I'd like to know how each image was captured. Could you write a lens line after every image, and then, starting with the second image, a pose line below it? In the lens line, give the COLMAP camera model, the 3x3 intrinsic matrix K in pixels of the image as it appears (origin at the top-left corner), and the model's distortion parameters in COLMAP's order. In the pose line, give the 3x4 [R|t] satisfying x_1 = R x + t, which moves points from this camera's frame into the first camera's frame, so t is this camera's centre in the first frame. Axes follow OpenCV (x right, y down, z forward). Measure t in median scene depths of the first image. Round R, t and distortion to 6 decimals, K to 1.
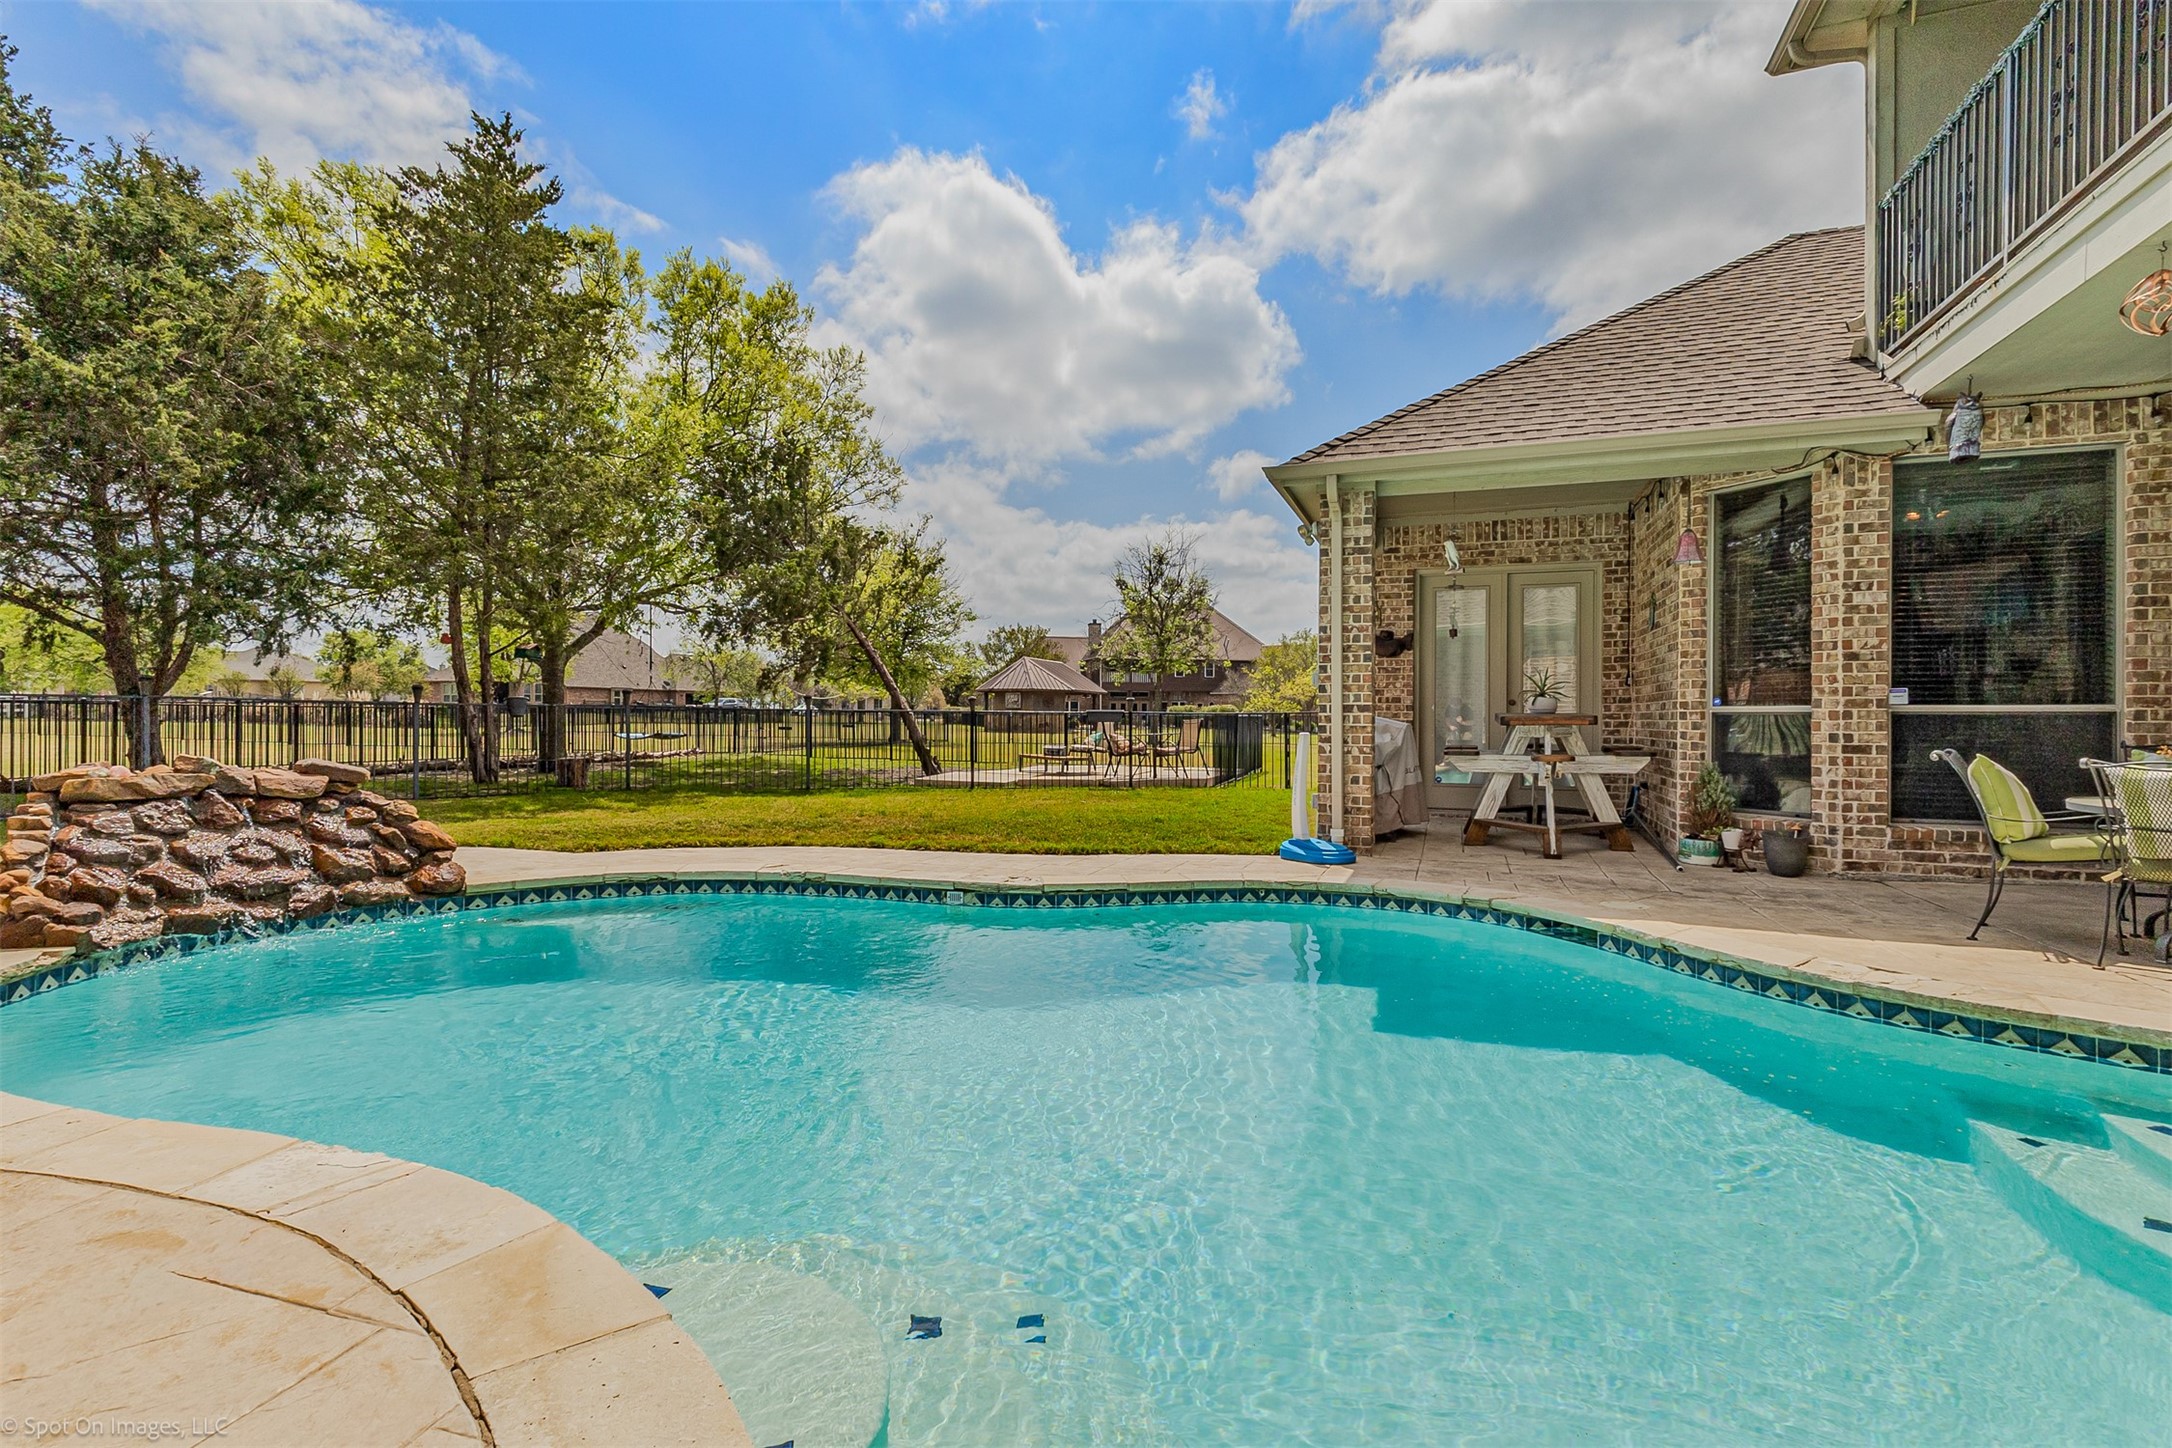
lens RADIAL K [[1003.1, 0, 1086.0], [0, 1003.1, 717.4], [0, 0, 1]] dist [0.022401, -0.000477]
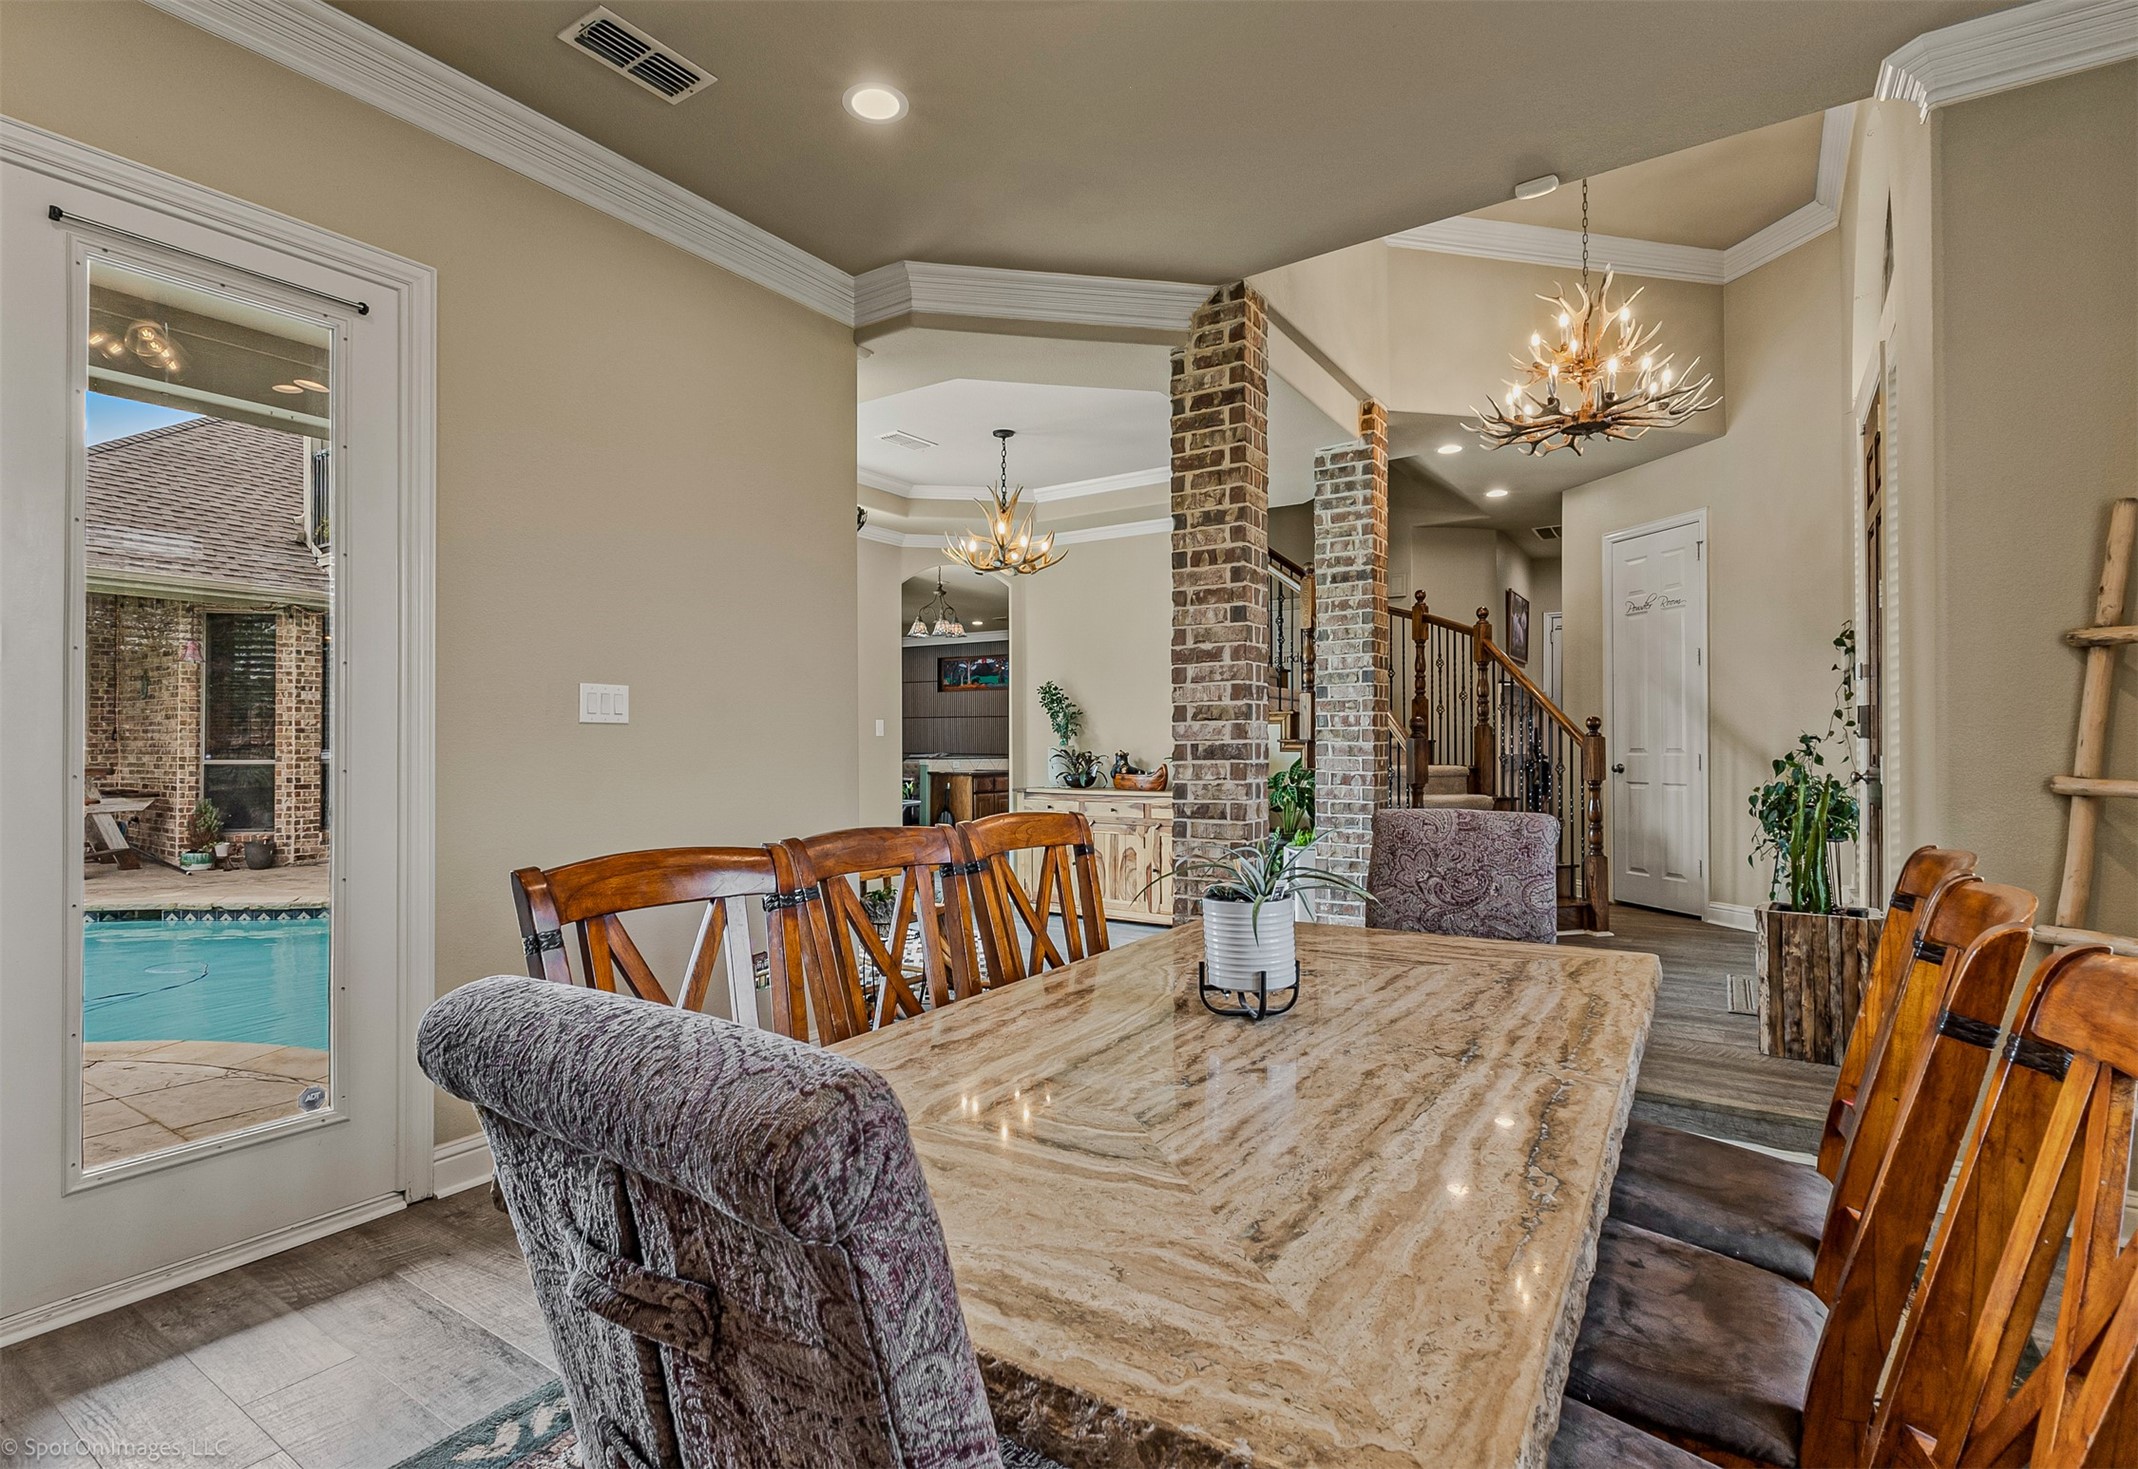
lens RADIAL K [[1064.7, 0, 1065.1], [0, 1064.7, 738.0], [0, 0, 1]] dist [0.000332, -0.000138]
pose [[0.251324, 0.005344, 0.967888, -0.588904], [-0.001078, 0.999986, -0.005241, -0.038939], [-0.967902, 0.000274, 0.251326, -0.616828]]
